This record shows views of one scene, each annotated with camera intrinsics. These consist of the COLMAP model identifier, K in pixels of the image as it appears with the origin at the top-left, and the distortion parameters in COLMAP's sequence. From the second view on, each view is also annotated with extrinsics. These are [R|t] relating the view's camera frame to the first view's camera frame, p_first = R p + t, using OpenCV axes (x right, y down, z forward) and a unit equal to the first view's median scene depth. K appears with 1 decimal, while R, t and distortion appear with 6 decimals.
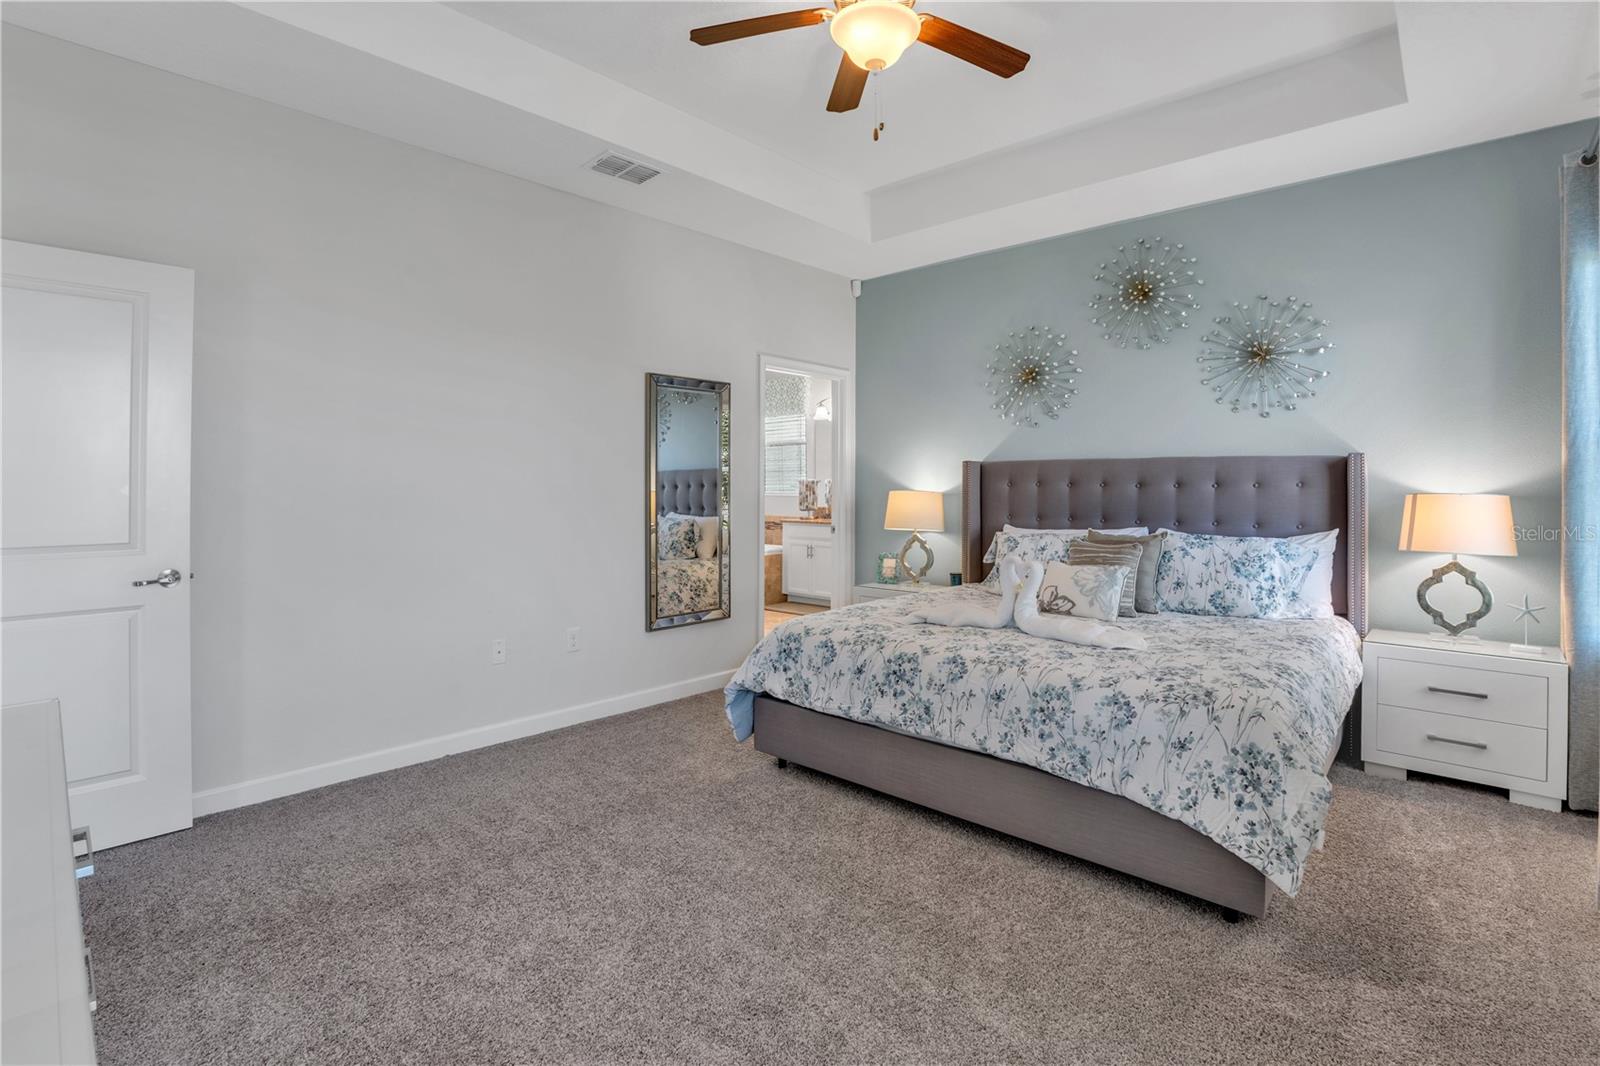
lens RADIAL K [[732.9, 0, 804.7], [0, 732.9, 515.0], [0, 0, 1]] dist [-0.081880, 0.026066]
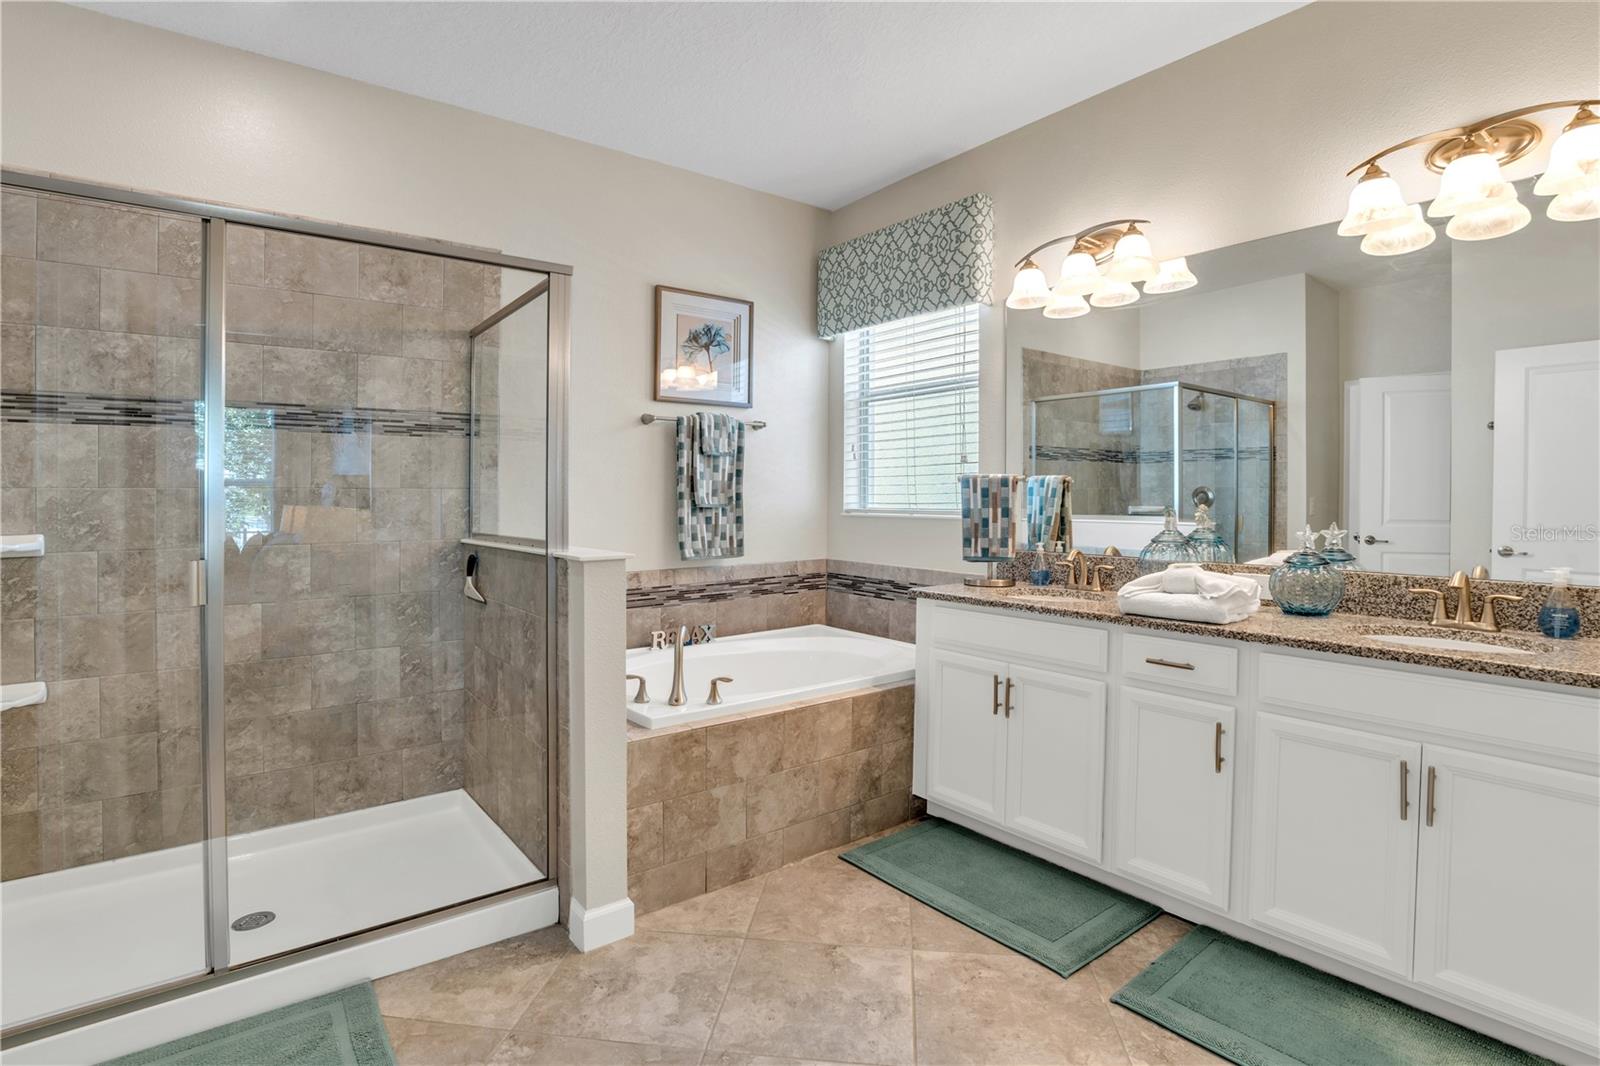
lens RADIAL K [[732.9, 0, 804.7], [0, 732.9, 515.0], [0, 0, 1]] dist [-0.081880, 0.026066]
pose [[0.986071, 0.010141, -0.166013, -0.024930], [-0.013477, 0.999729, -0.018984, -0.020641], [0.165775, 0.020957, 0.985941, 0.633113]]
